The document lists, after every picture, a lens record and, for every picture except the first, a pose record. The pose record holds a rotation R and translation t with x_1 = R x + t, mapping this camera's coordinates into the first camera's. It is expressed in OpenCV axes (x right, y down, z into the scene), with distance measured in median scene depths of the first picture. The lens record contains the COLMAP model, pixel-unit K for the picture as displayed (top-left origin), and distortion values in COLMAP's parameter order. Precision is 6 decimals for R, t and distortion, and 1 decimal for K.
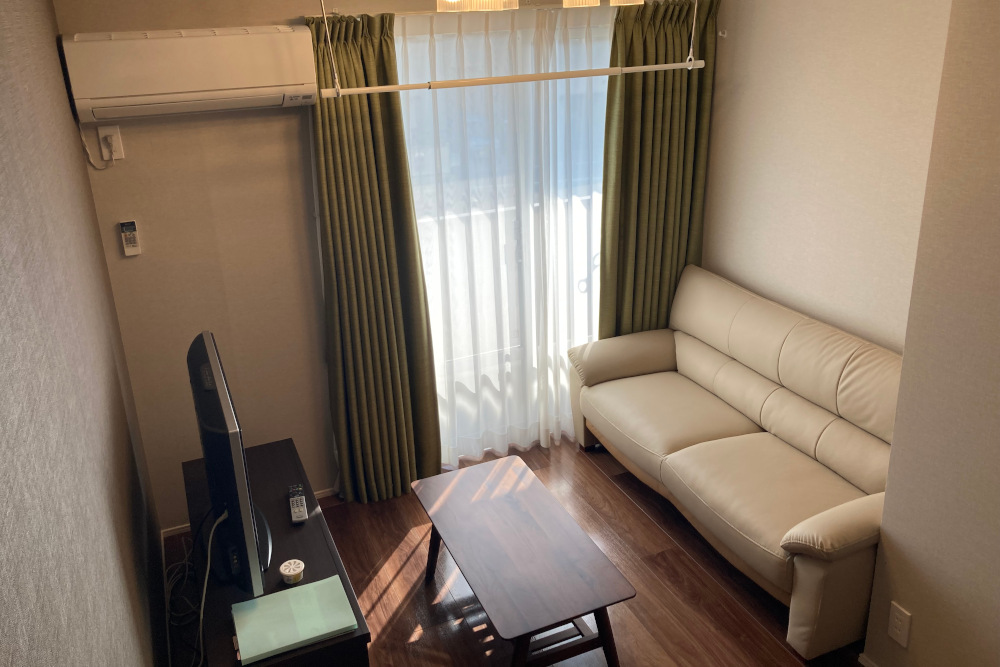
lens RADIAL K [[815.7, 0, 500.6], [0, 815.7, 306.4], [0, 0, 1]] dist [-0.012232, -0.011461]
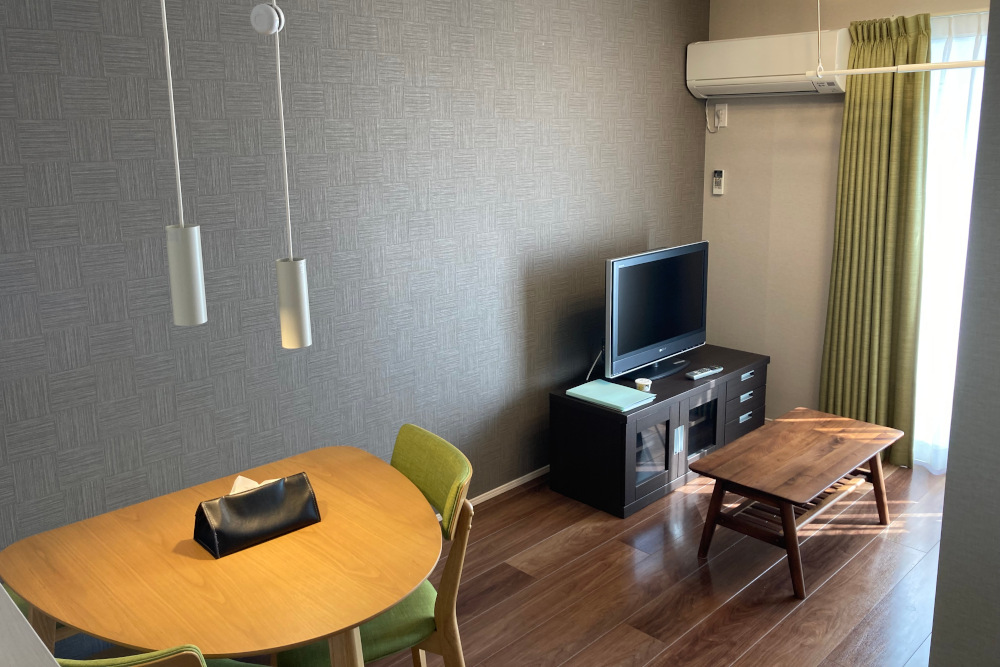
lens RADIAL K [[798.0, 0, 499.1], [0, 798.0, 313.4], [0, 0, 1]] dist [0.013557, -0.004741]
pose [[0.355164, 0.236425, -0.904412, 0.774870], [-0.324847, 0.938409, 0.117744, 0.098990], [0.876546, 0.251977, 0.410091, 0.116549]]
